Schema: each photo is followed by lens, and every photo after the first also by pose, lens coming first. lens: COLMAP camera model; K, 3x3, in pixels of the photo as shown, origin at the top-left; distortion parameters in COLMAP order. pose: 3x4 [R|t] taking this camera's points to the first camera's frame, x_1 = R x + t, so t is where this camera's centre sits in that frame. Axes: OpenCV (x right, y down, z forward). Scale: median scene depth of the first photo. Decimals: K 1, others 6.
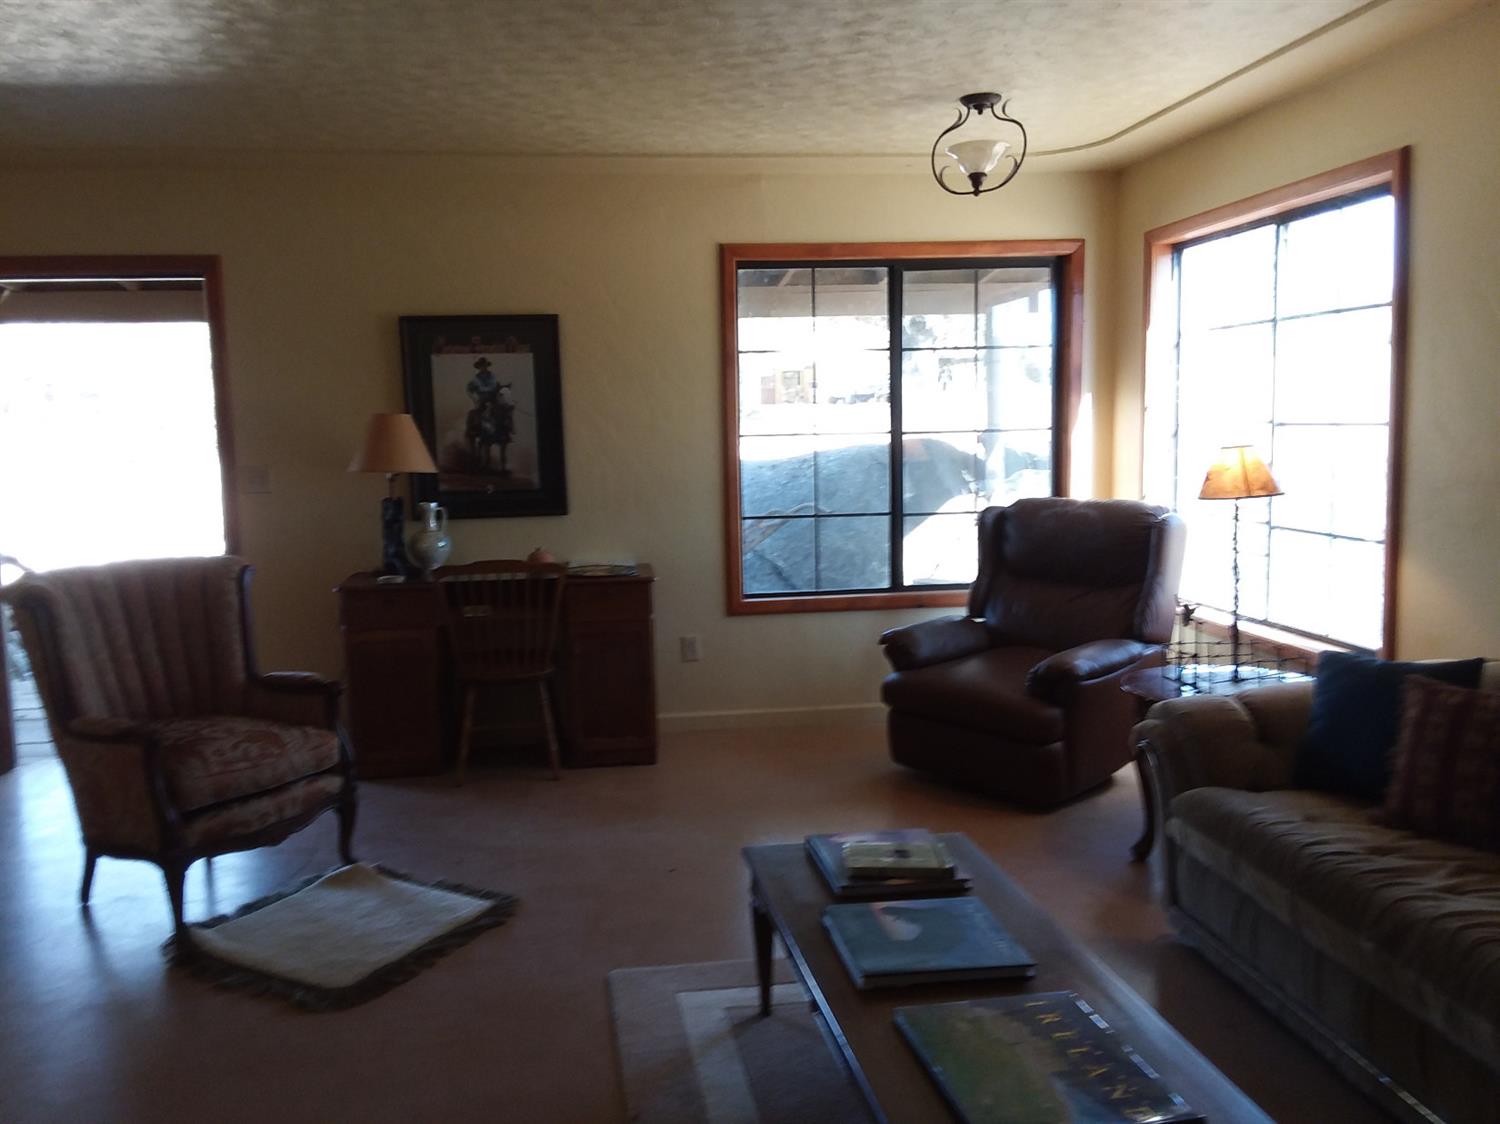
lens RADIAL K [[1208.1, 0, 689.6], [0, 1208.1, 521.2], [0, 0, 1]] dist [0.133917, -0.185427]
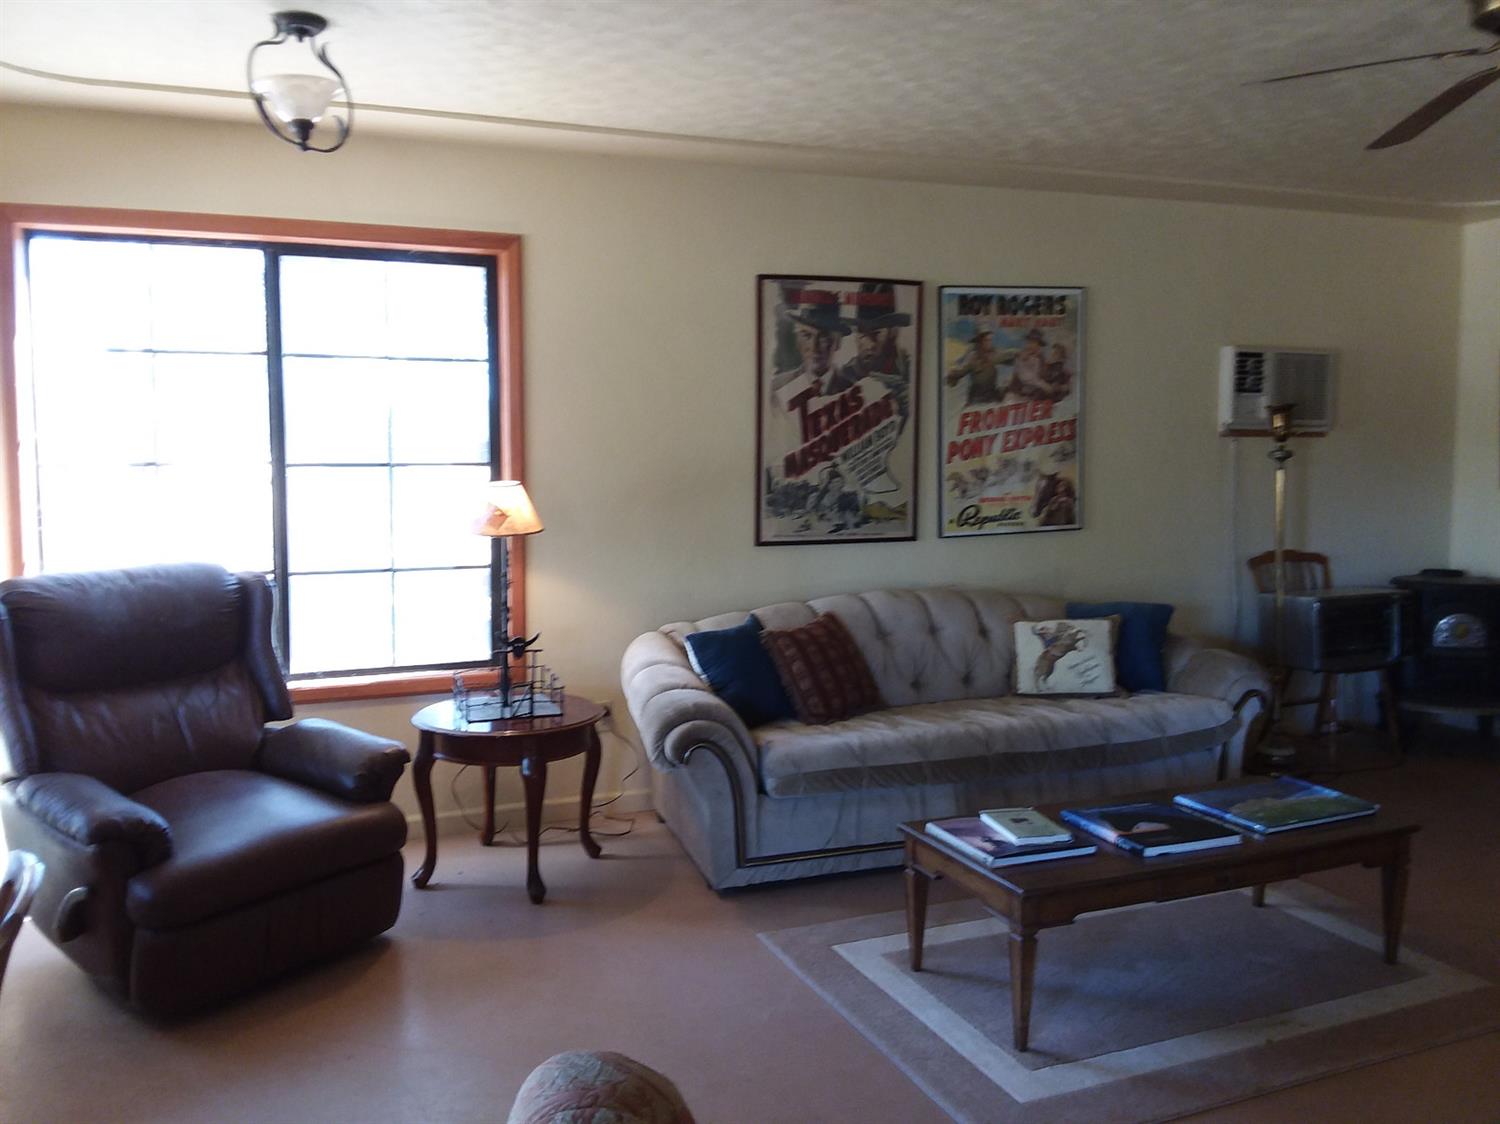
lens RADIAL K [[1208.1, 0, 689.6], [0, 1208.1, 521.2], [0, 0, 1]] dist [0.133917, -0.185427]
pose [[-0.263961, -0.053204, 0.963065, -0.594686], [0.086221, 0.993179, 0.078500, -0.092930], [-0.960672, 0.103757, -0.257573, 1.085478]]
